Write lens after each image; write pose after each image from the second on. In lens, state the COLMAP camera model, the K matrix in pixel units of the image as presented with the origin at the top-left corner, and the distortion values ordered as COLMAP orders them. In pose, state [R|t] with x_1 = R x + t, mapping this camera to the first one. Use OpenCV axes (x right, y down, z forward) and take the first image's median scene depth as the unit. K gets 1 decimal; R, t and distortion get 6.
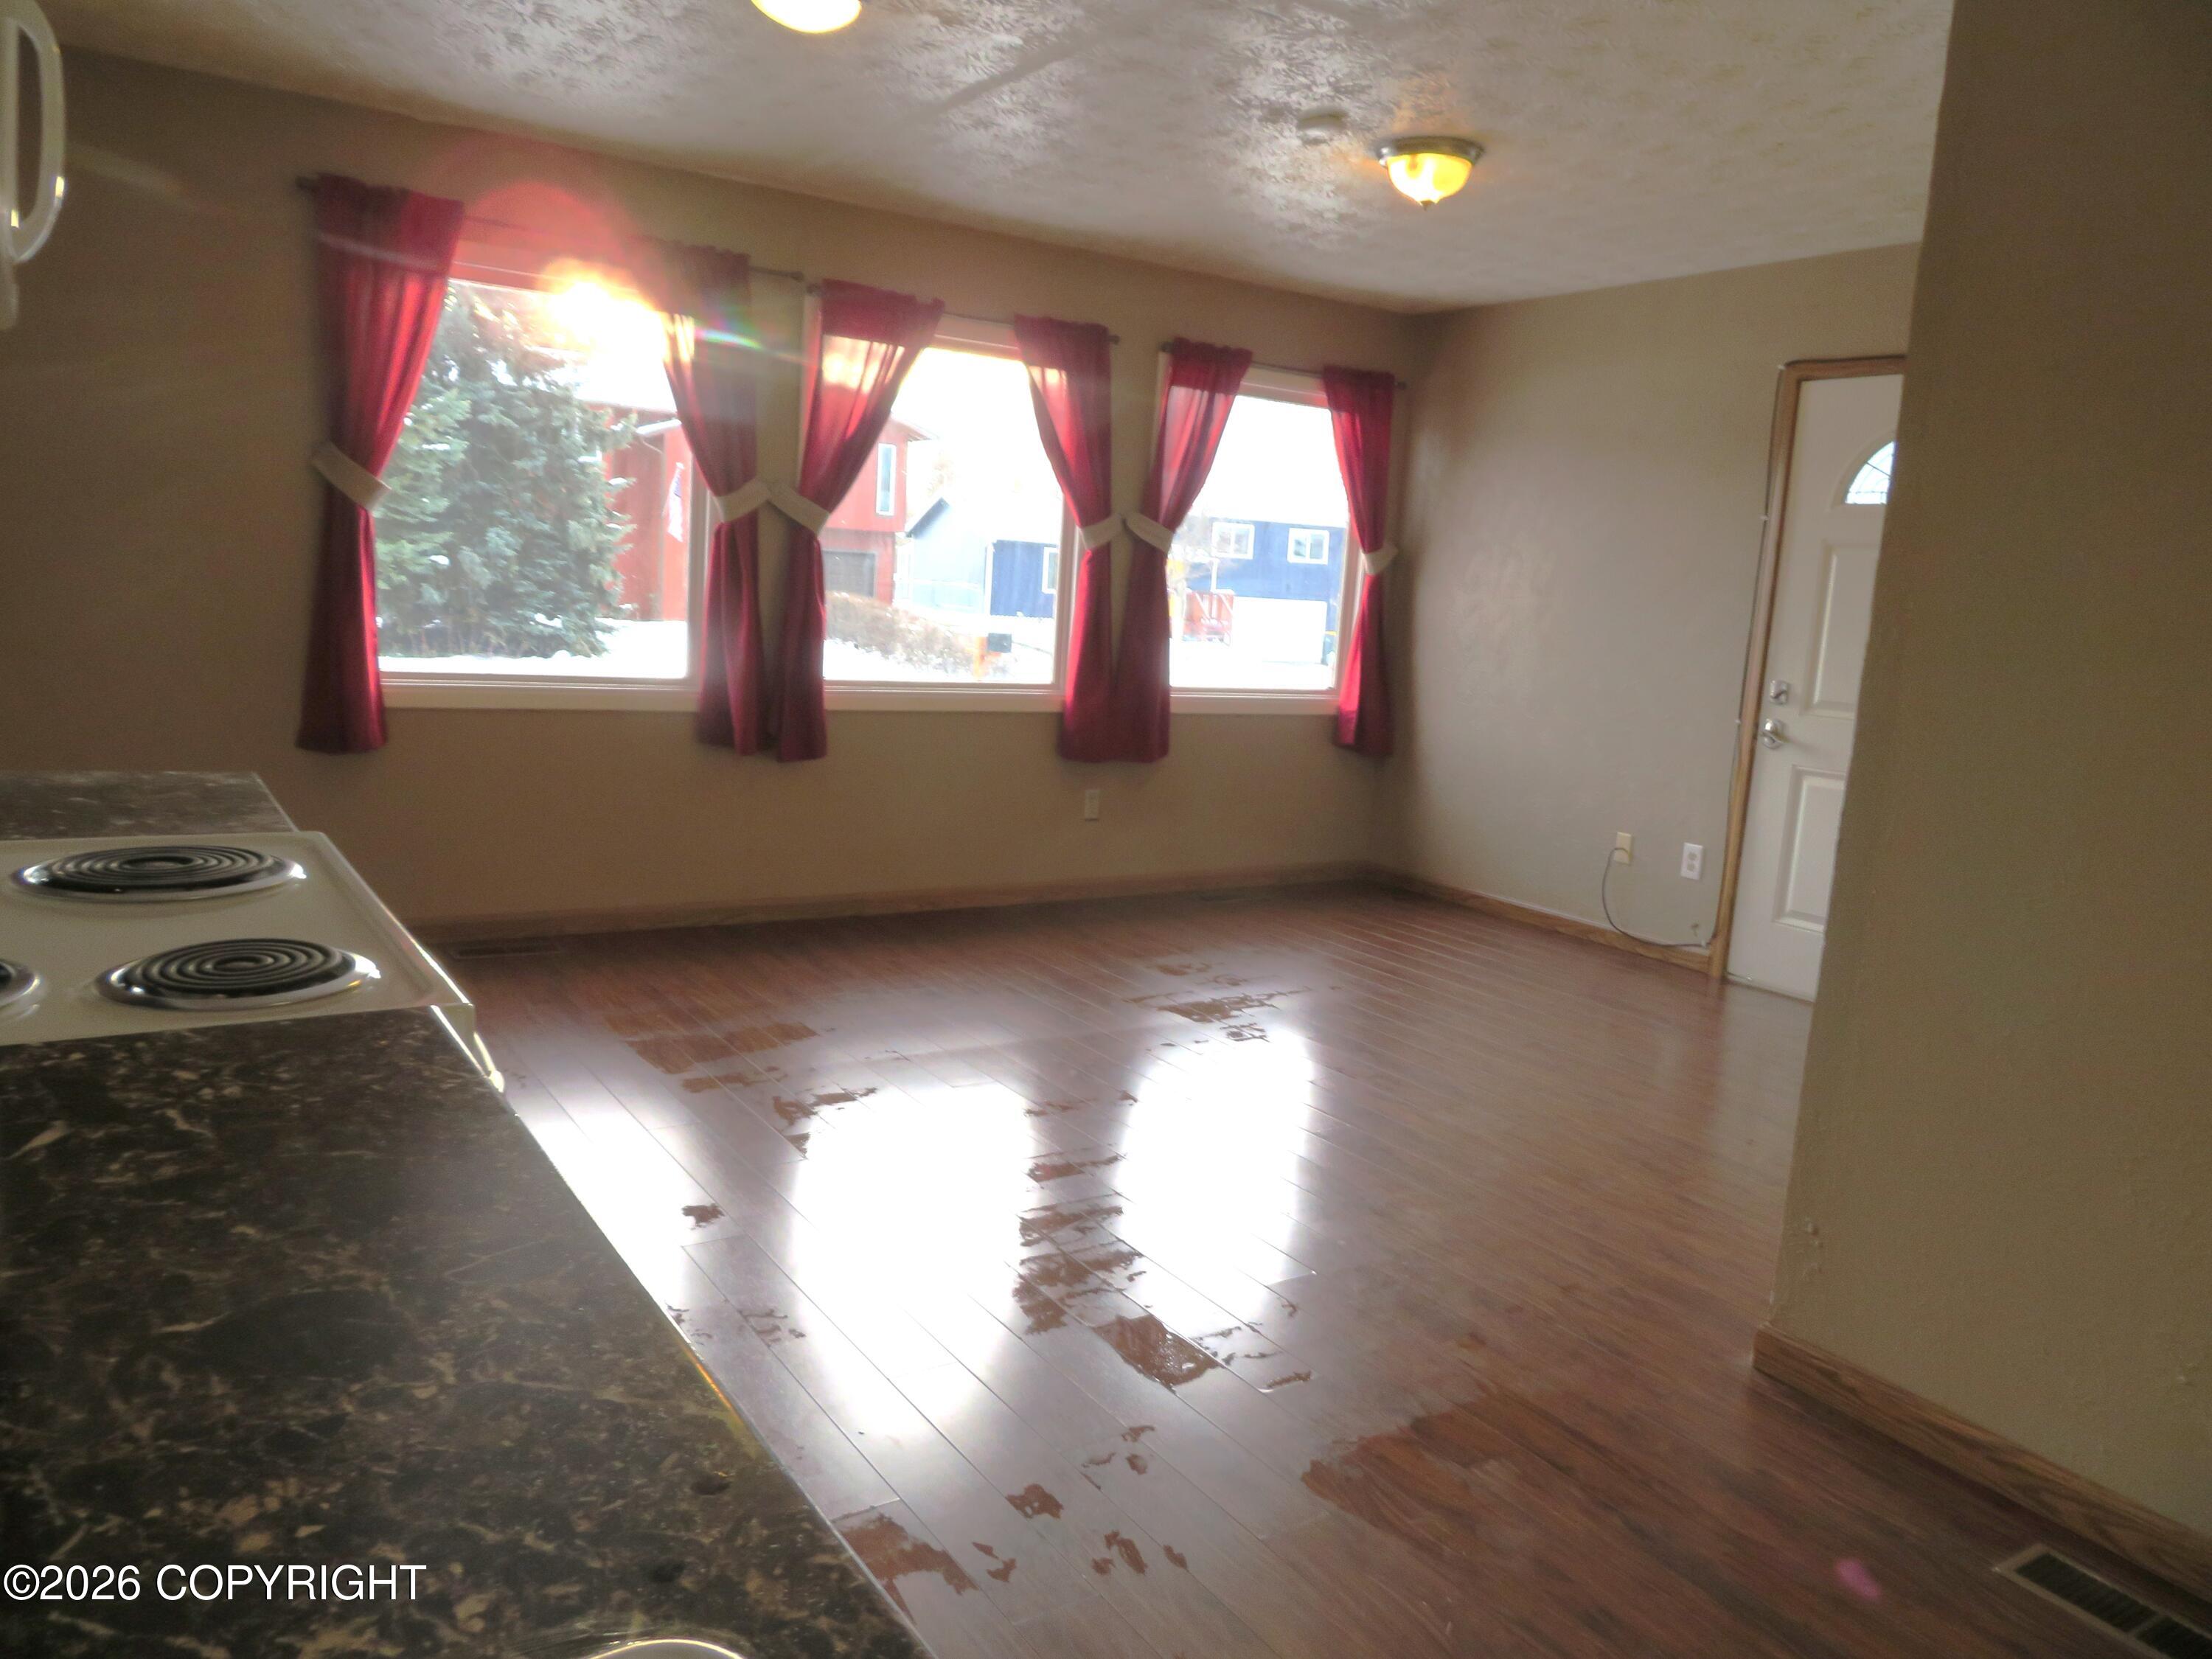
lens RADIAL K [[1575.9, 0, 1106.0], [0, 1575.9, 829.5], [0, 0, 1]] dist [-0.005241, -0.000534]
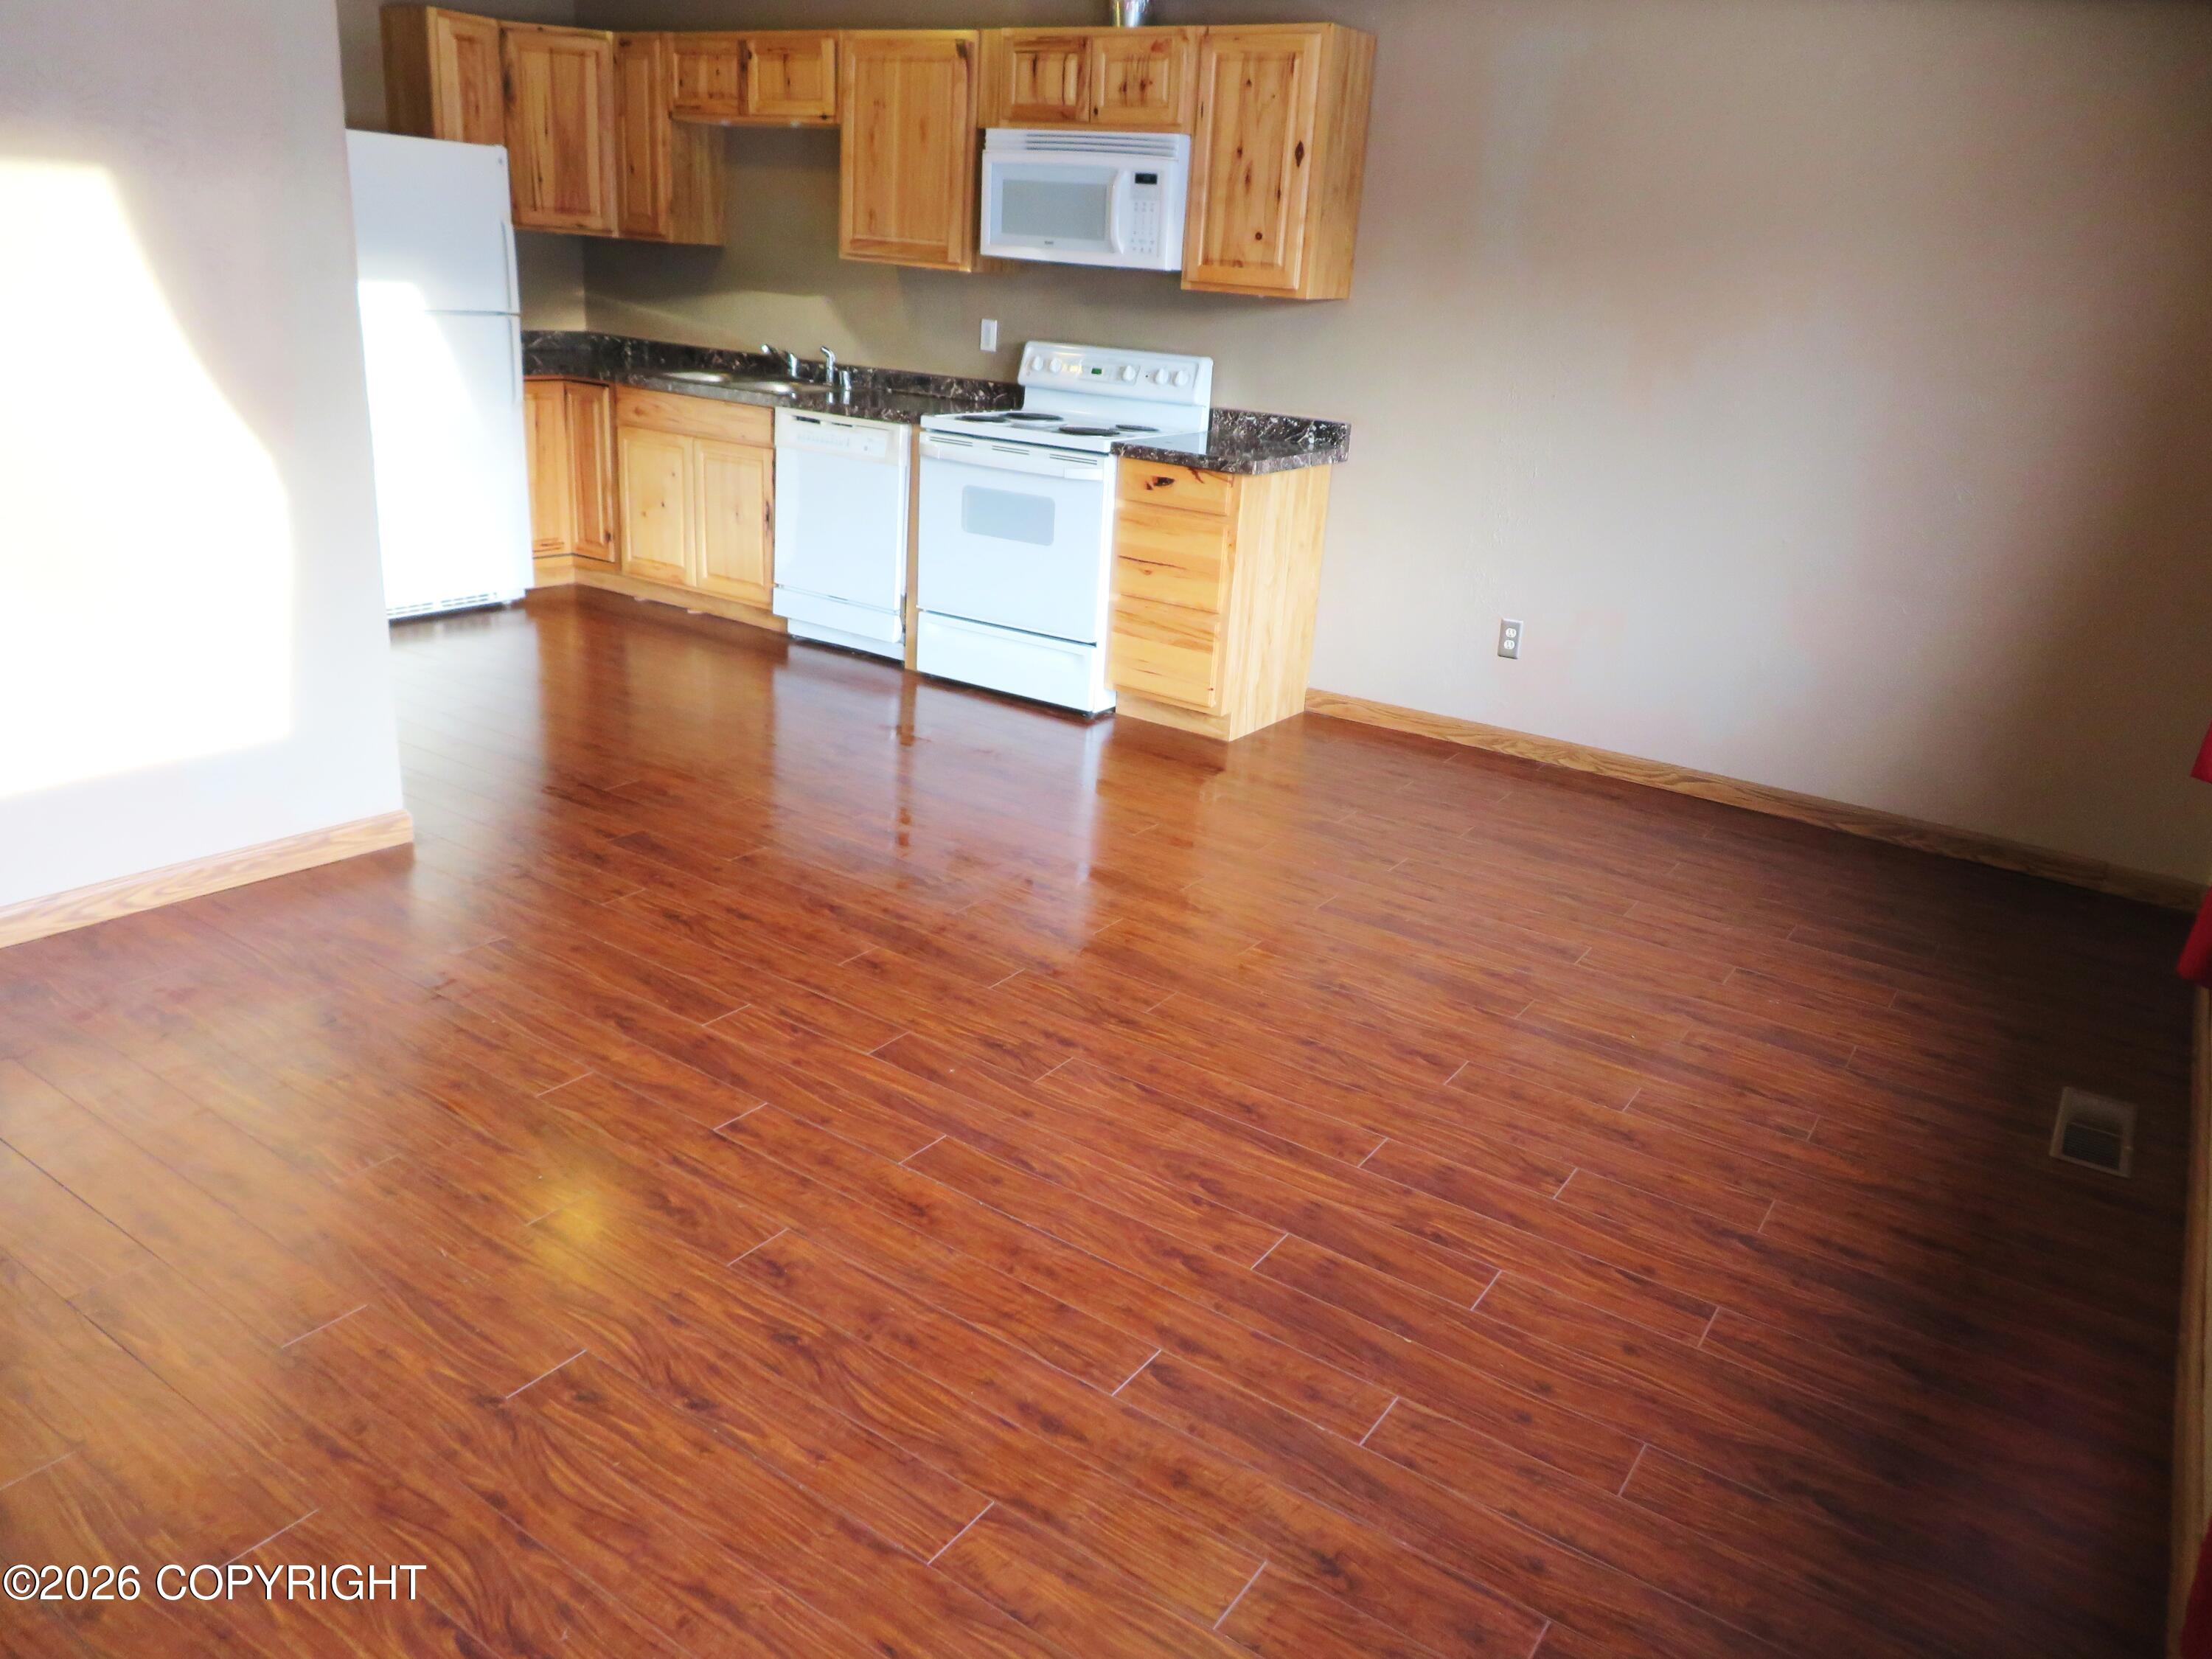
lens RADIAL K [[1550.8, 0, 1106.0], [0, 1550.8, 829.5], [0, 0, 1]] dist [-0.007891, -0.003875]
pose [[-0.913029, 0.006520, -0.407842, 0.222865], [-0.189361, 0.878820, 0.437969, -0.219442], [0.361276, 0.477108, -0.801154, 1.273953]]
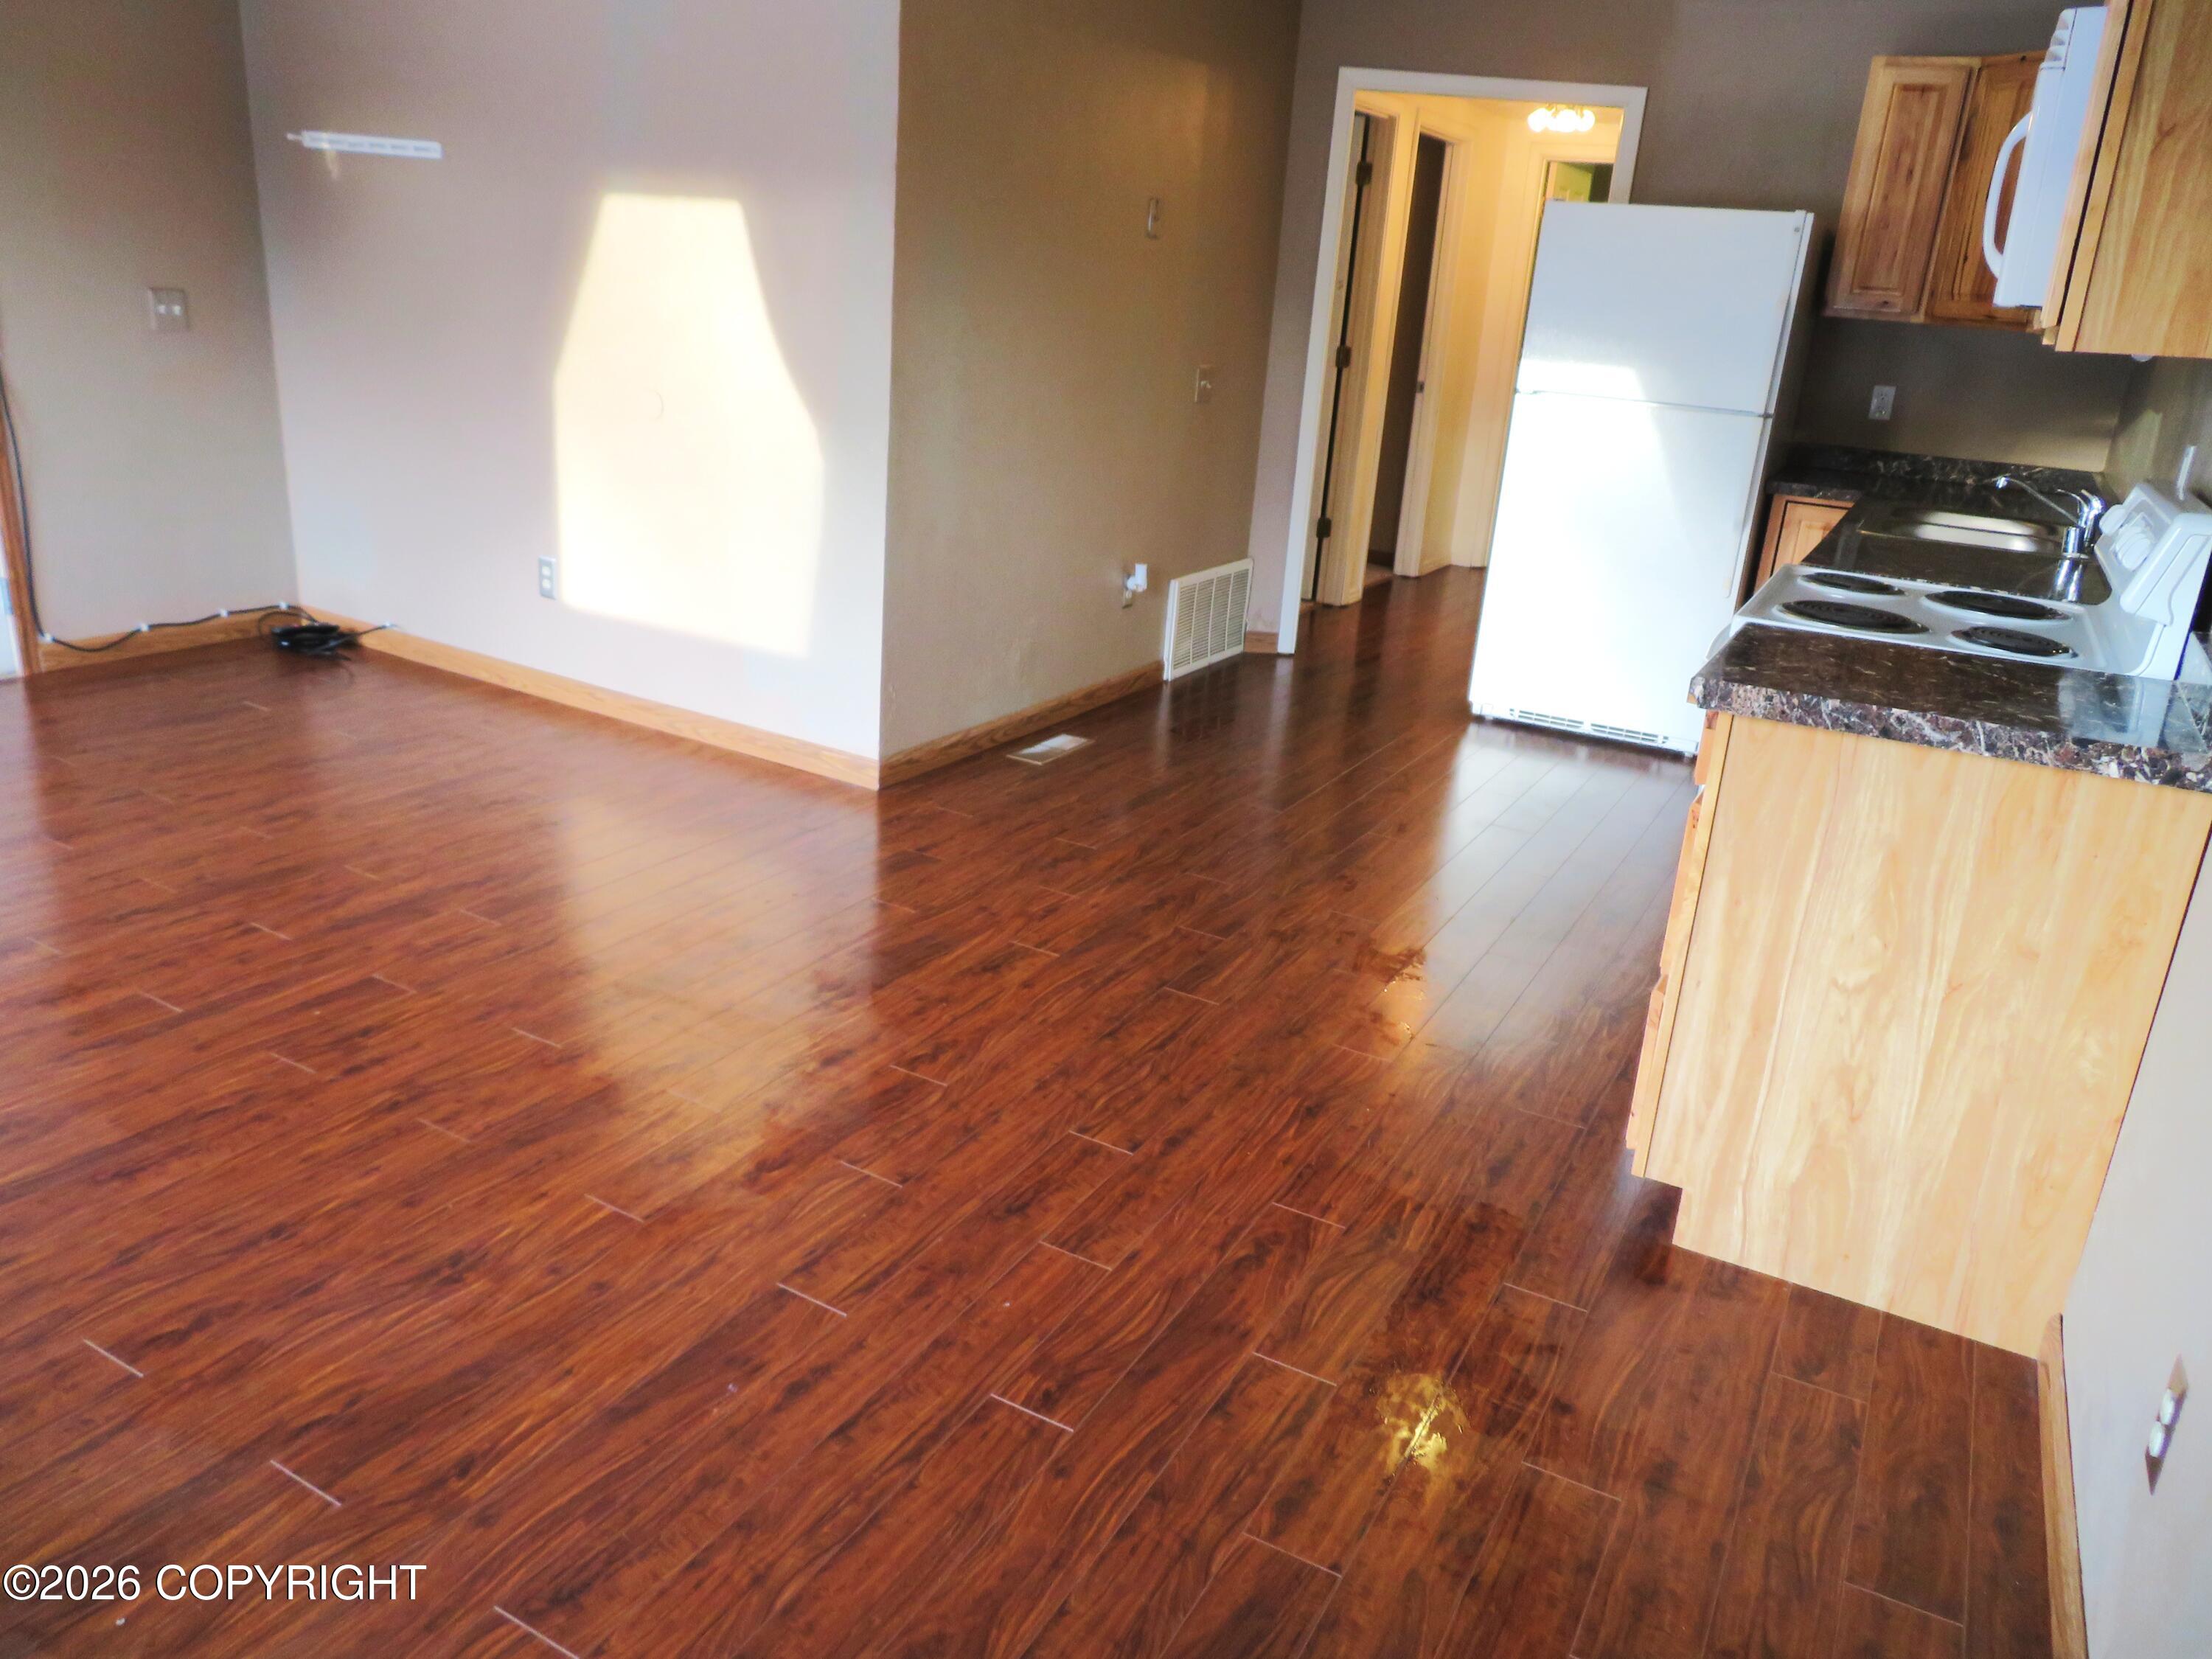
lens RADIAL K [[1575.9, 0, 1106.0], [0, 1575.9, 829.5], [0, 0, 1]] dist [-0.005241, -0.000534]
pose [[-0.457714, -0.390268, 0.798867, -0.542044], [0.032110, 0.890671, 0.453514, -0.188157], [-0.888520, 0.233232, -0.395140, 0.778479]]
